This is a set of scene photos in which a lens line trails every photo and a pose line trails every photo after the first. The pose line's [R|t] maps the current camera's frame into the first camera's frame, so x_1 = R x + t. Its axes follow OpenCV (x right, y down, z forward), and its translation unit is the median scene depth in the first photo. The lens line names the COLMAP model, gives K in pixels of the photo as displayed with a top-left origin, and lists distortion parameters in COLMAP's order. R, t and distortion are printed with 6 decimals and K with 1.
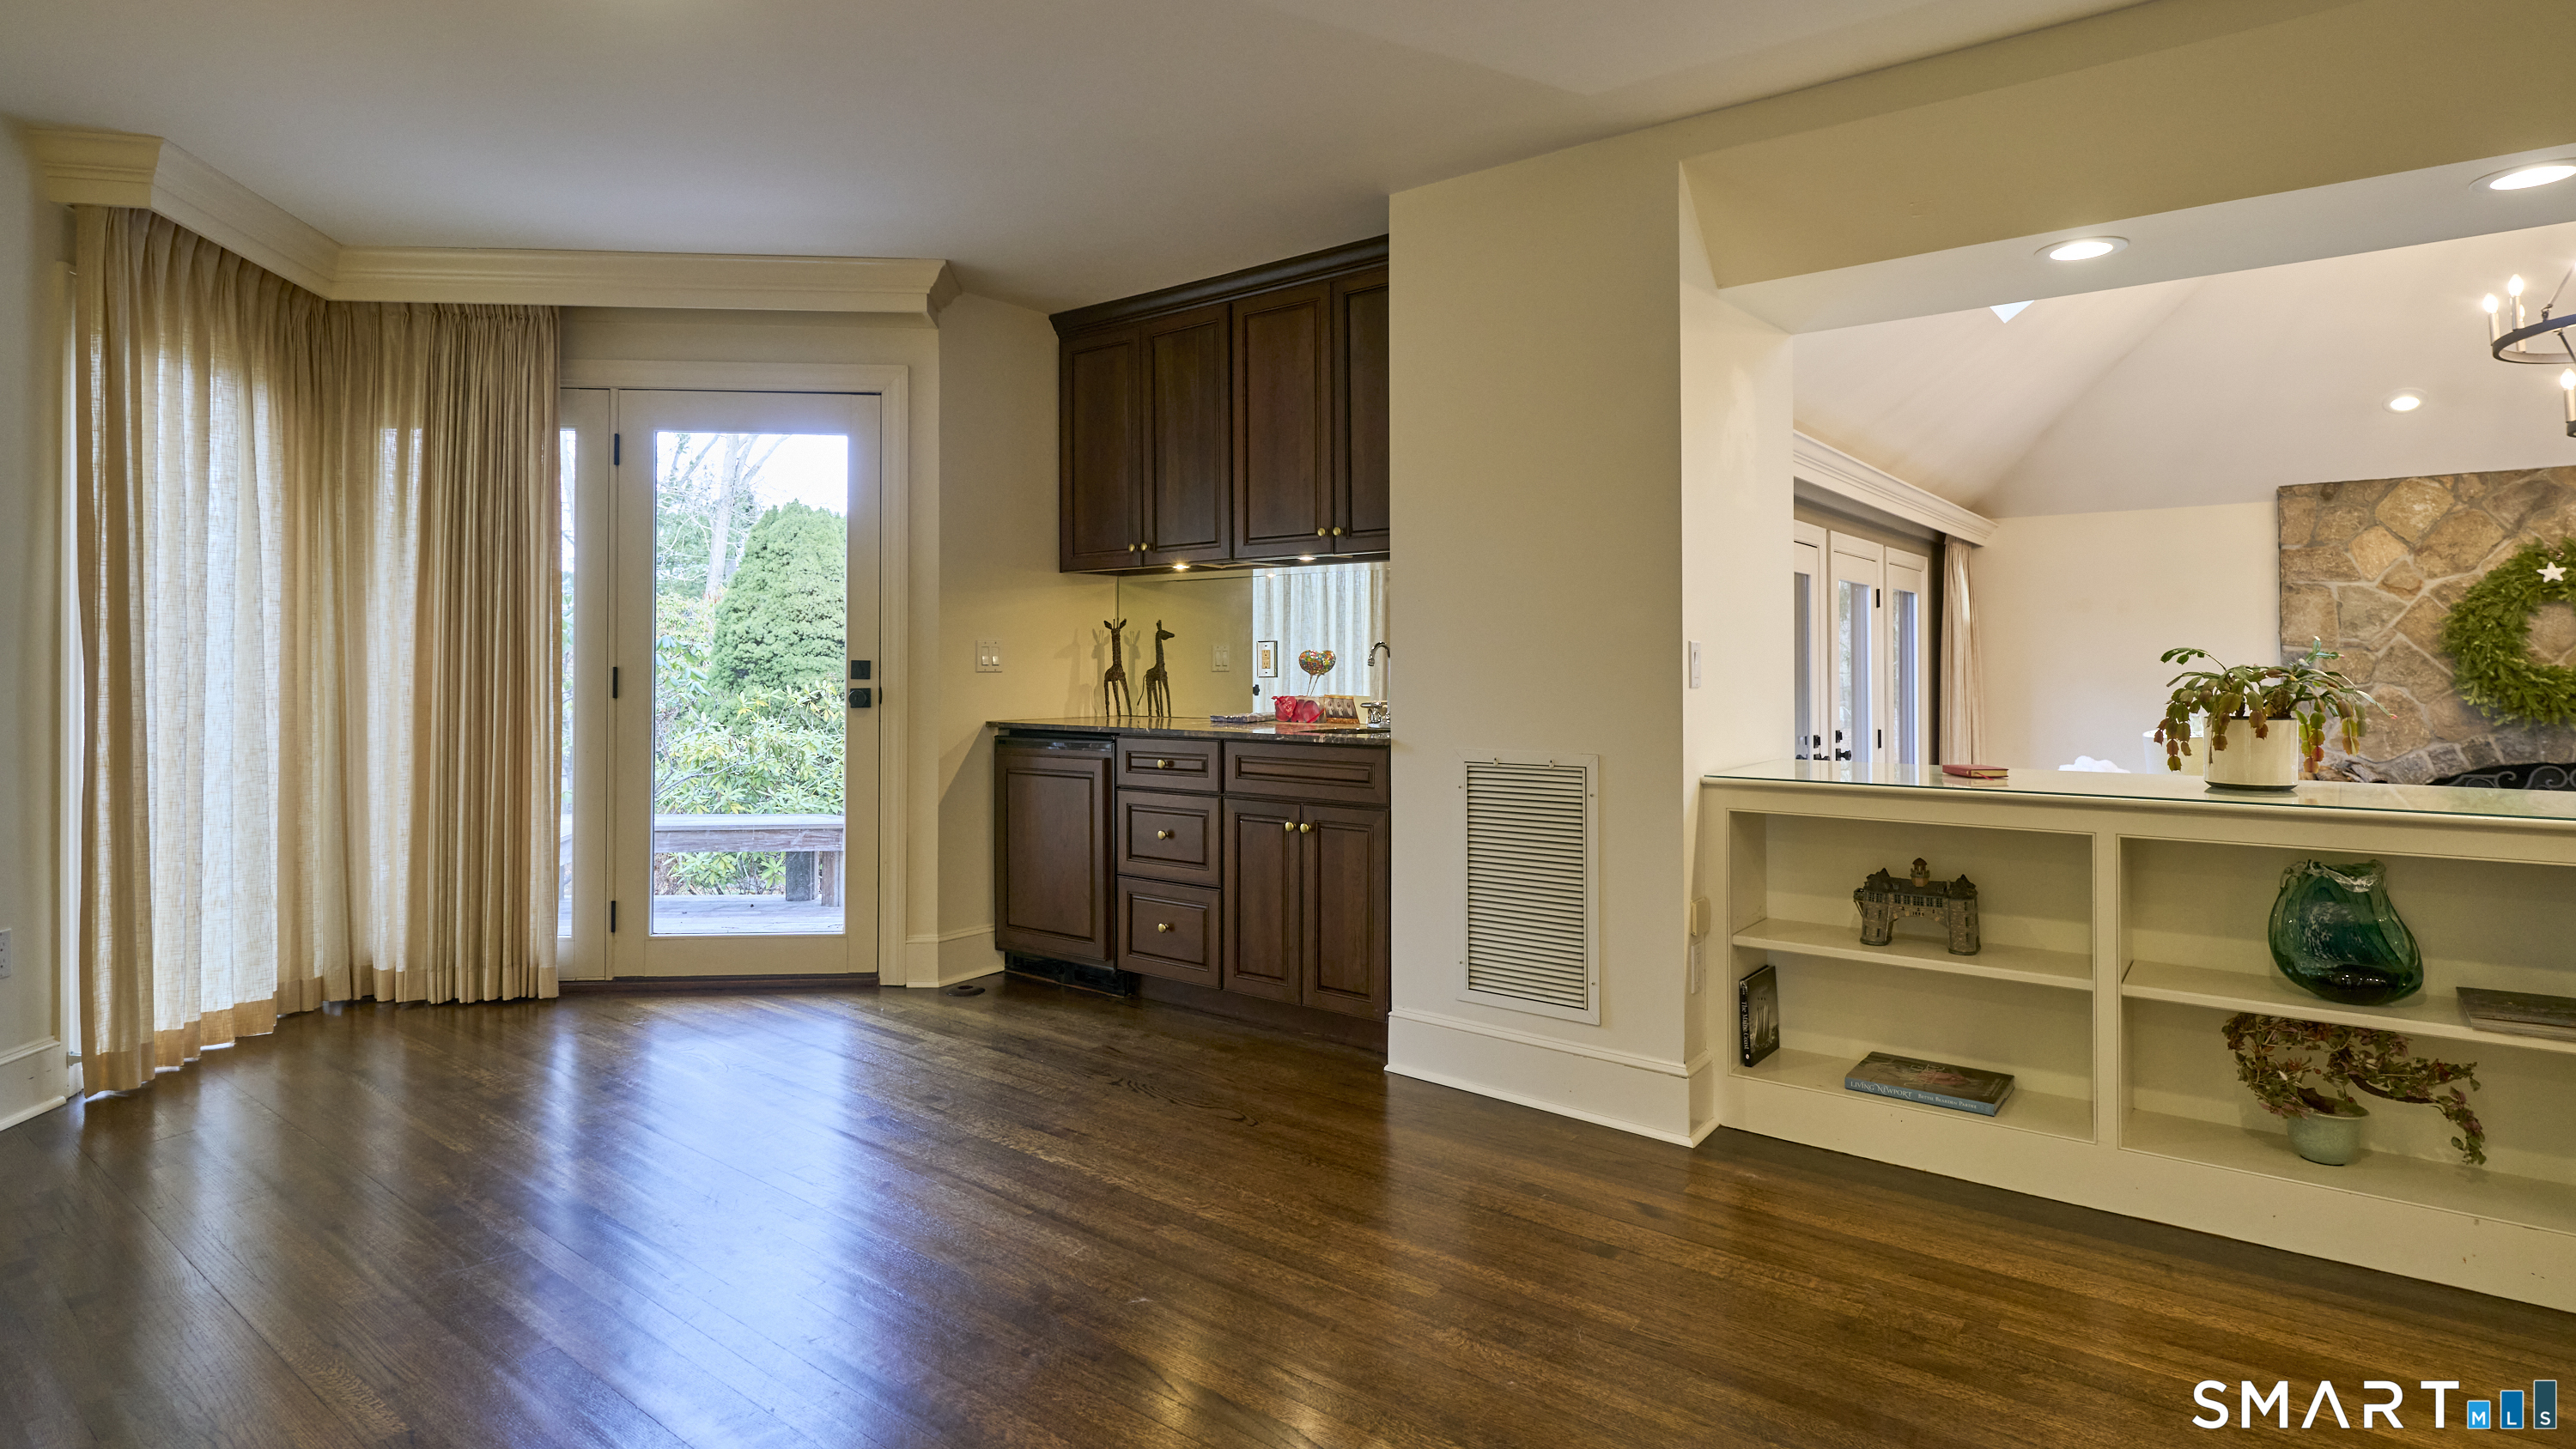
lens RADIAL K [[1305.7, 0, 1281.9], [0, 1305.7, 655.6], [0, 0, 1]] dist [0.000727, 0.000442]
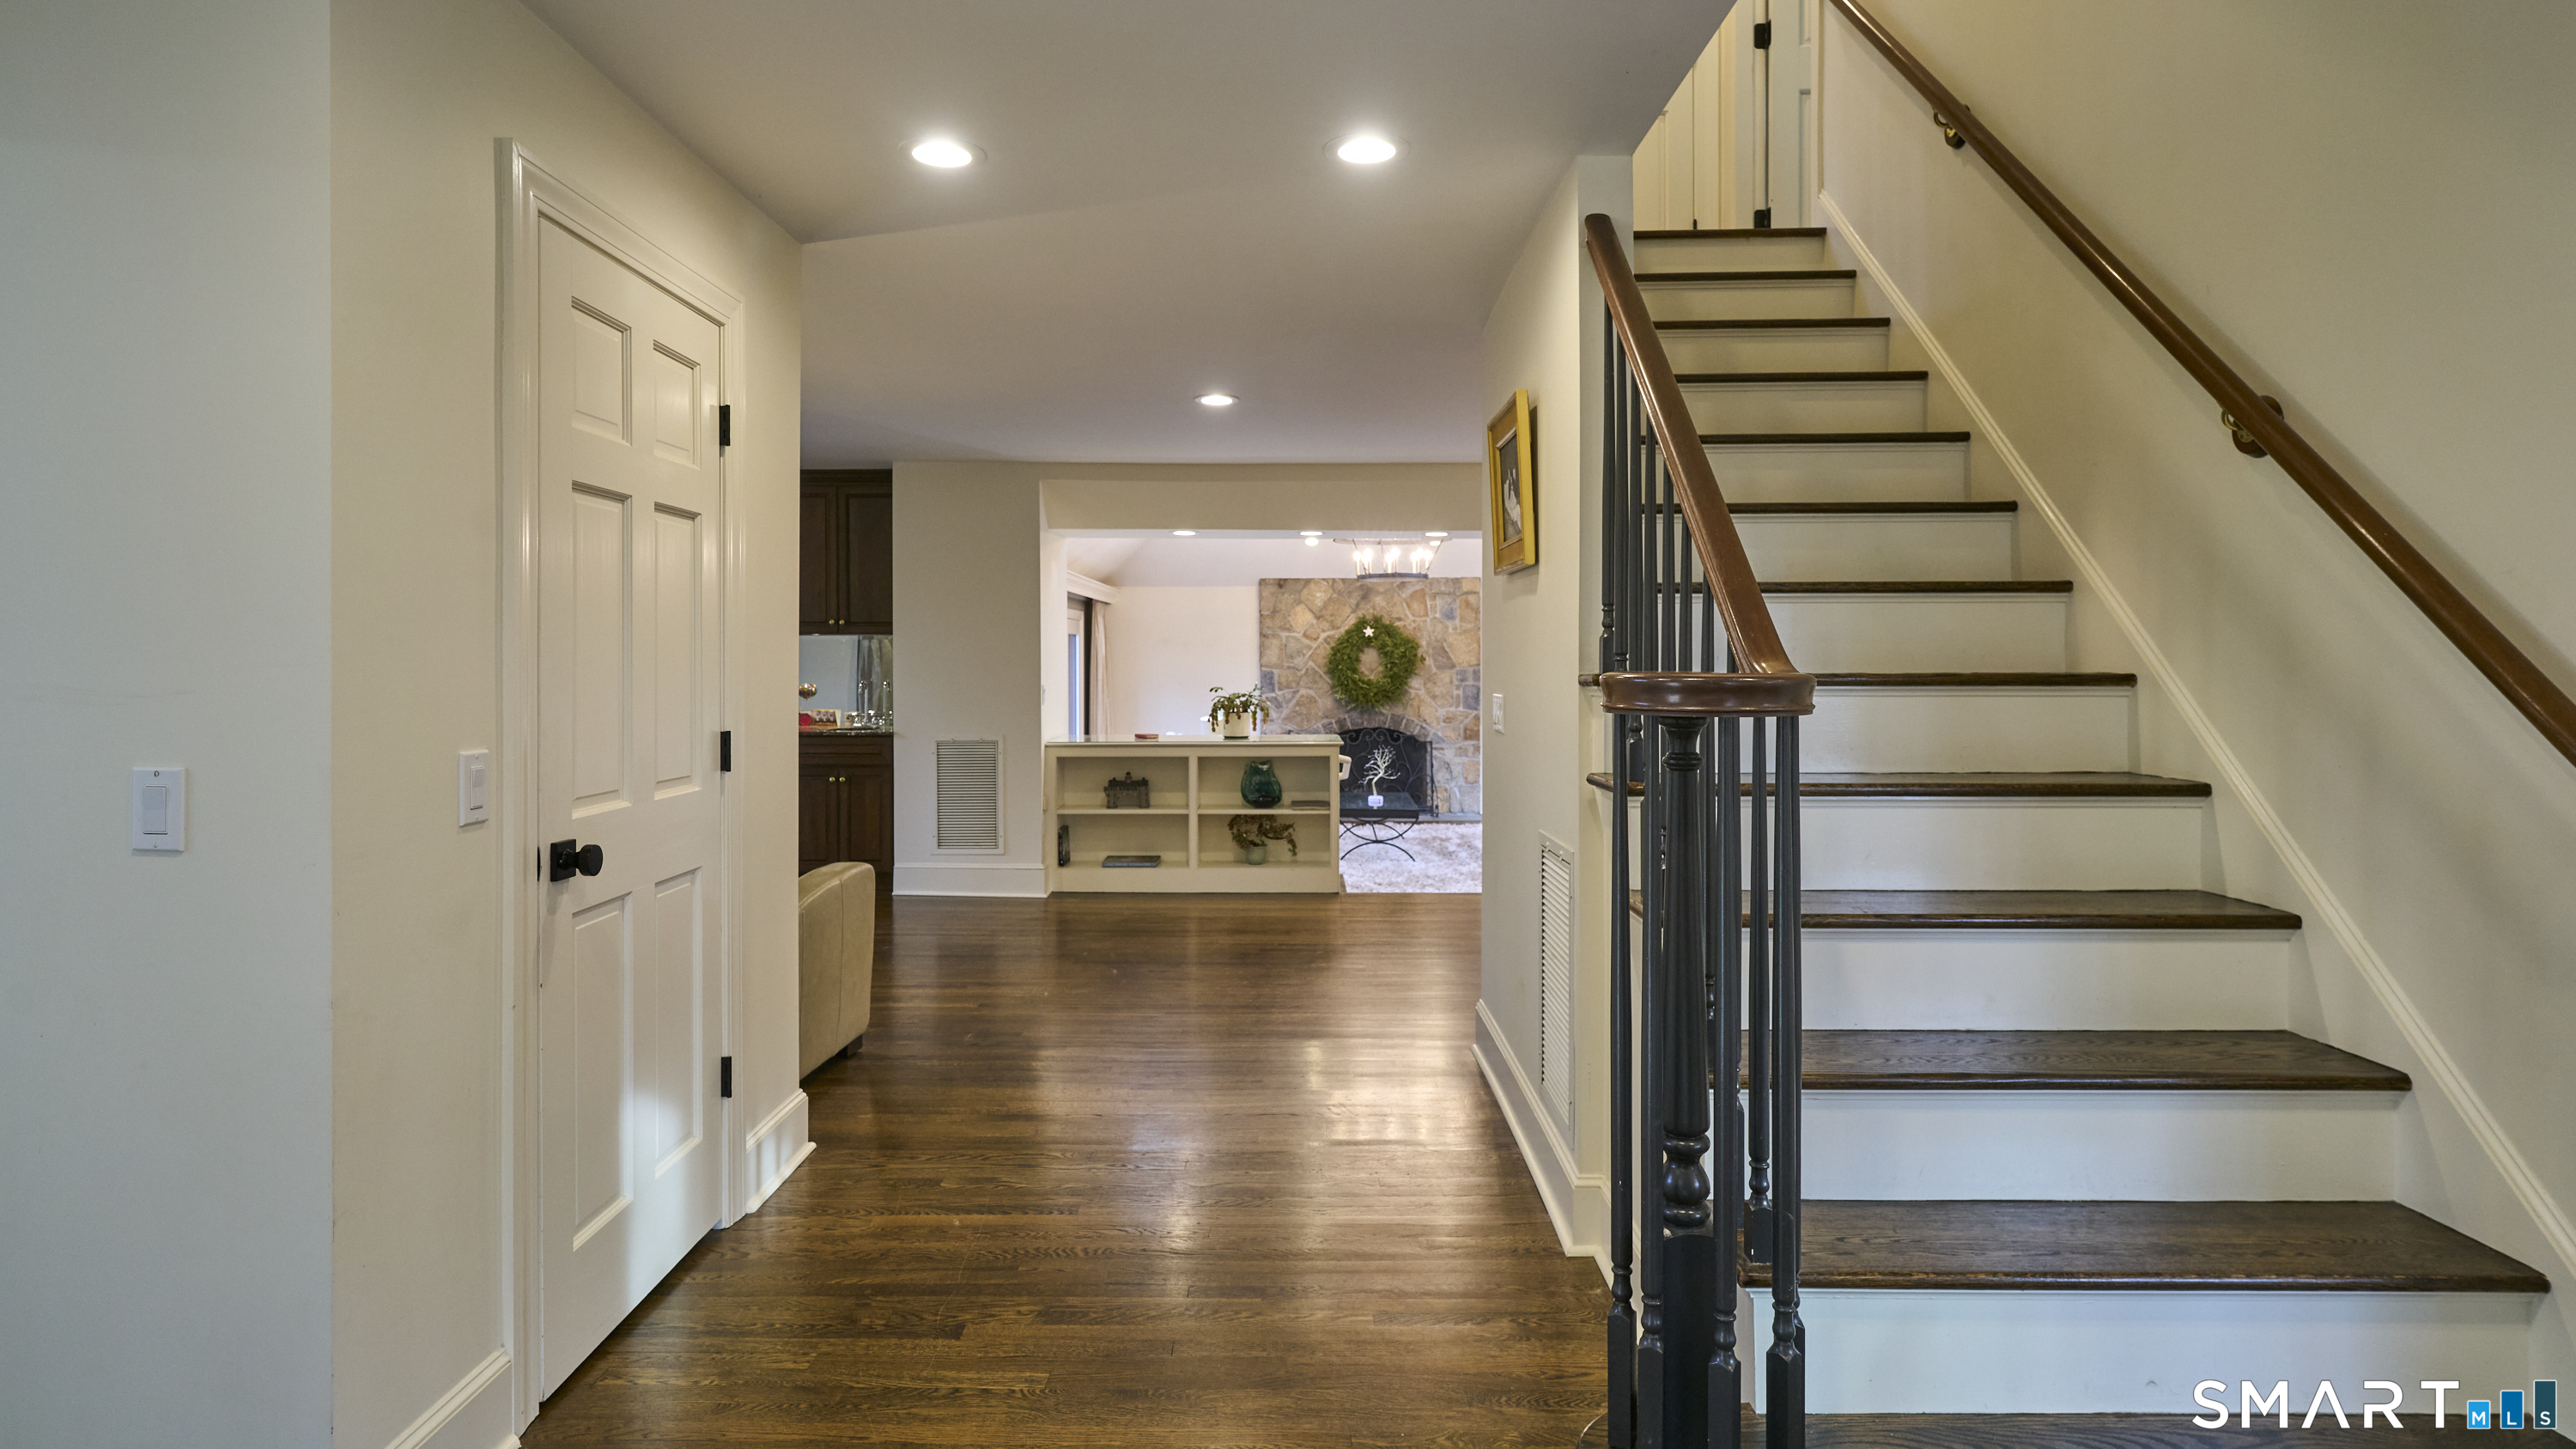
lens RADIAL K [[1310.3, 0, 1324.7], [0, 1310.3, 668.1], [0, 0, 1]] dist [-0.000094, -0.000910]
pose [[0.772167, -0.003282, 0.635411, -0.339767], [-0.004995, 0.999924, 0.011234, -0.030060], [-0.635400, -0.011848, 0.772092, -0.488095]]
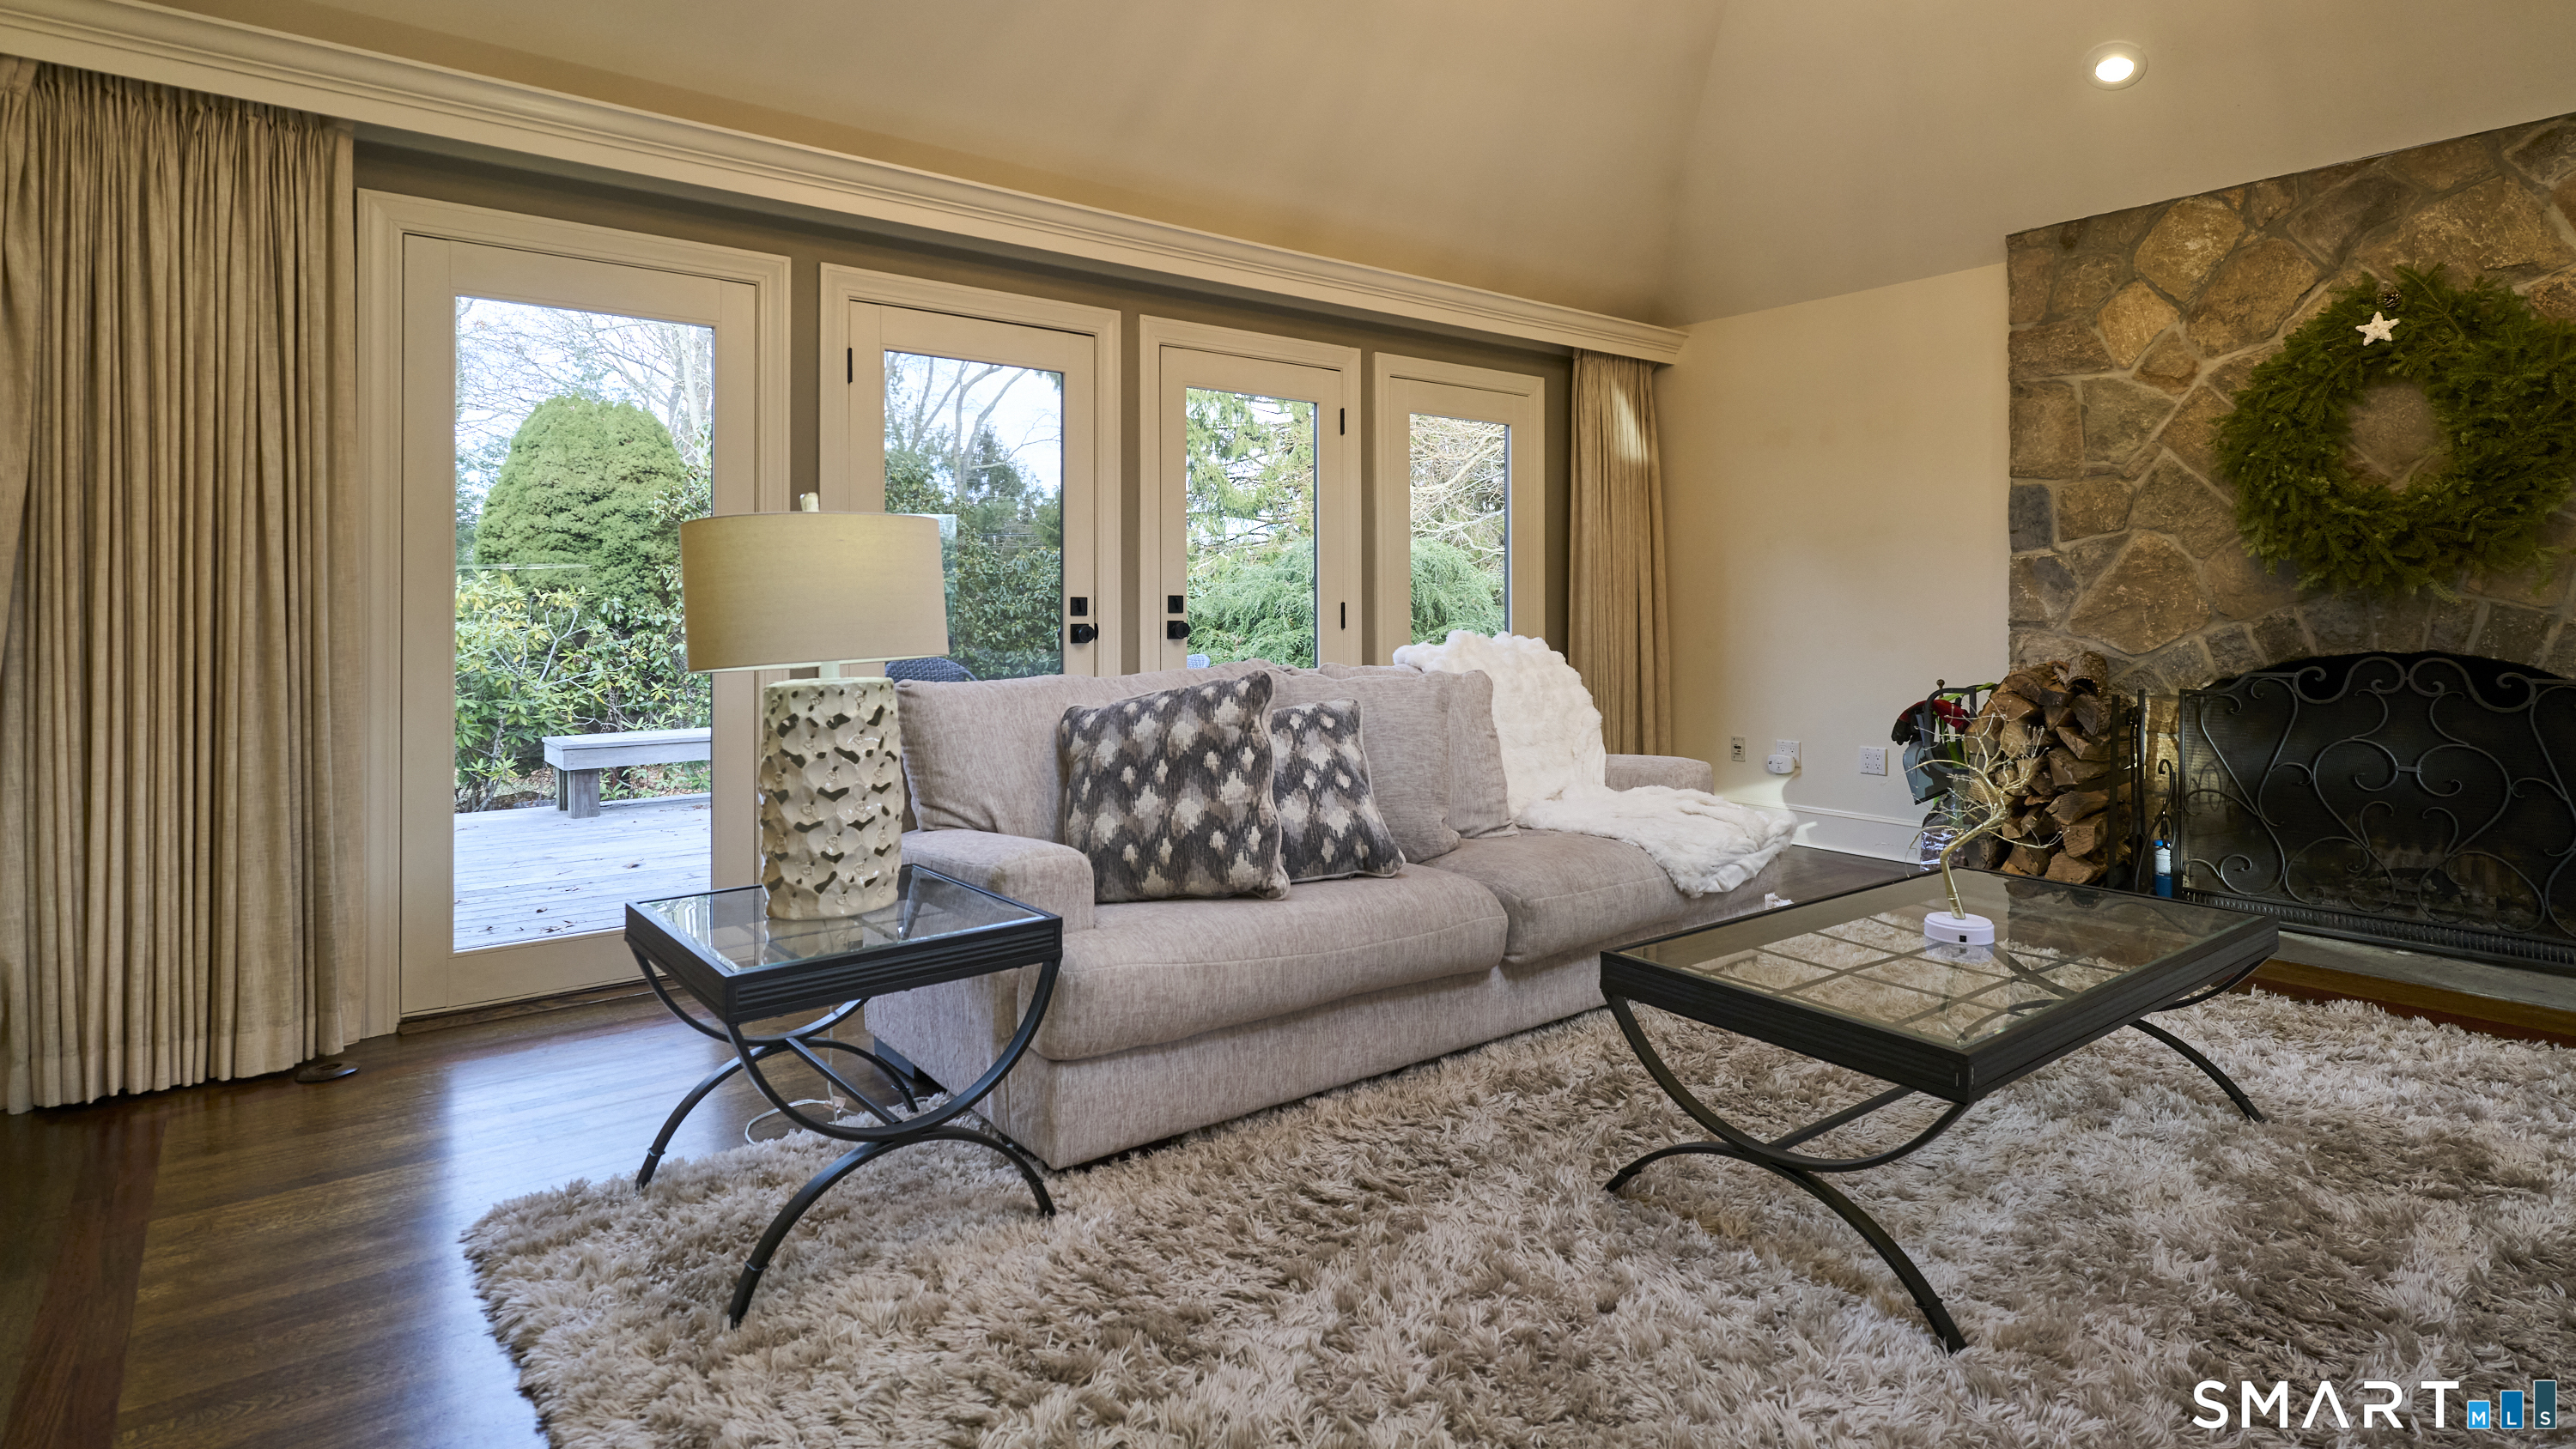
lens RADIAL K [[1316.8, 0, 1291.5], [0, 1316.8, 607.7], [0, 0, 1]] dist [-0.000666, 0.000569]
pose [[0.970182, 0.001445, -0.242375, 0.632635], [-0.000622, 0.999994, 0.003469, 0.060335], [0.242378, -0.003215, 0.970176, 0.299304]]
